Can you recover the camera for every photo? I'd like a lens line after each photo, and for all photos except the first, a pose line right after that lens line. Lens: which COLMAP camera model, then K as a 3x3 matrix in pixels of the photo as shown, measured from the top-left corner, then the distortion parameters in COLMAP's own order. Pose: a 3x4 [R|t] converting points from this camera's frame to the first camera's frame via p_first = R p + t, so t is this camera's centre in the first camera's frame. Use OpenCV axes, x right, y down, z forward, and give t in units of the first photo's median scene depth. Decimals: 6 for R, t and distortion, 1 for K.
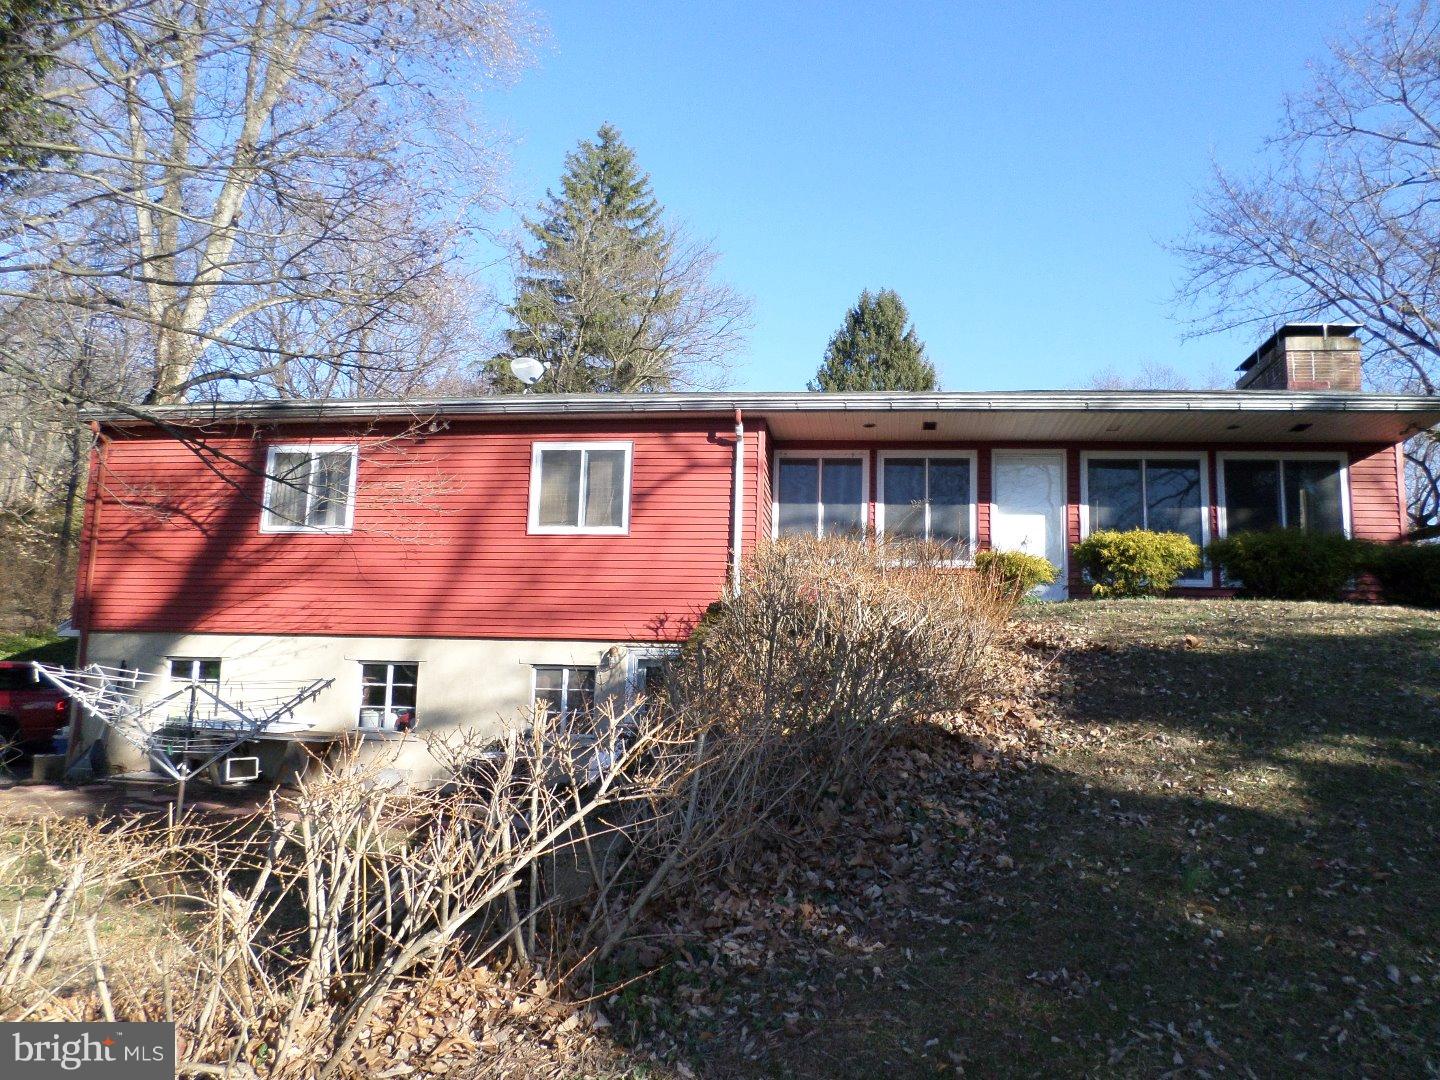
lens RADIAL K [[1090.4, 0, 742.6], [0, 1090.4, 541.3], [0, 0, 1]] dist [-0.040330, 0.007888]
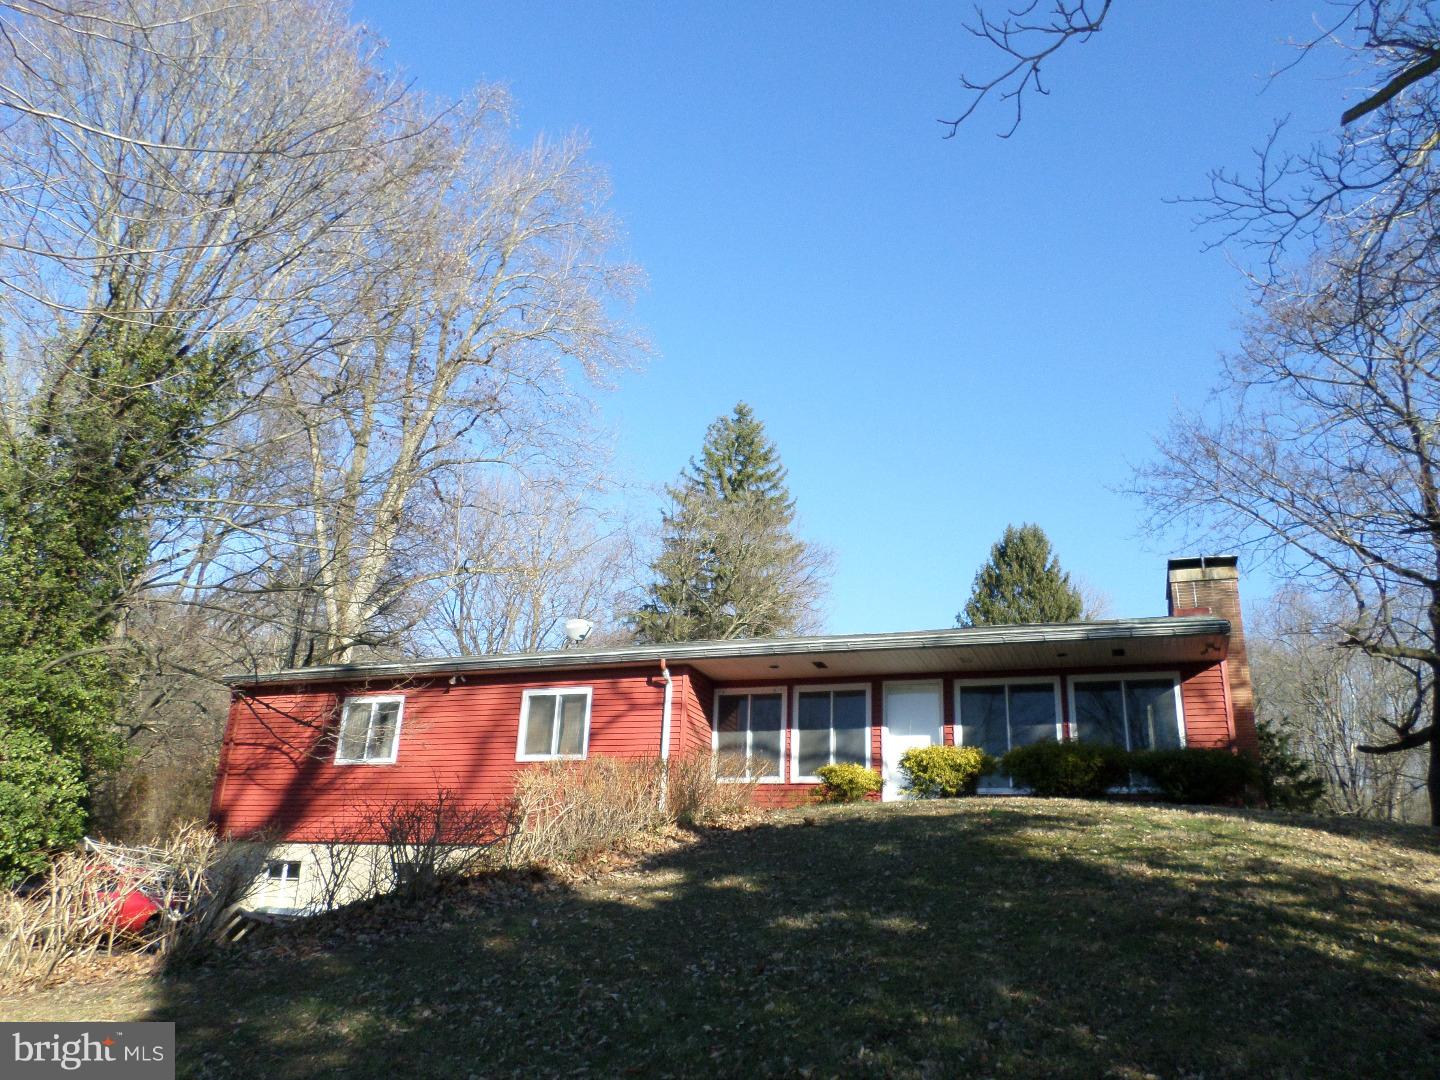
lens RADIAL K [[1090.4, 0, 742.6], [0, 1090.4, 541.3], [0, 0, 1]] dist [-0.040330, 0.007888]
pose [[0.974575, -0.066412, -0.213993, 0.349730], [0.019147, 0.976255, -0.215776, 0.021241], [0.223242, 0.206192, 0.952706, -0.217731]]
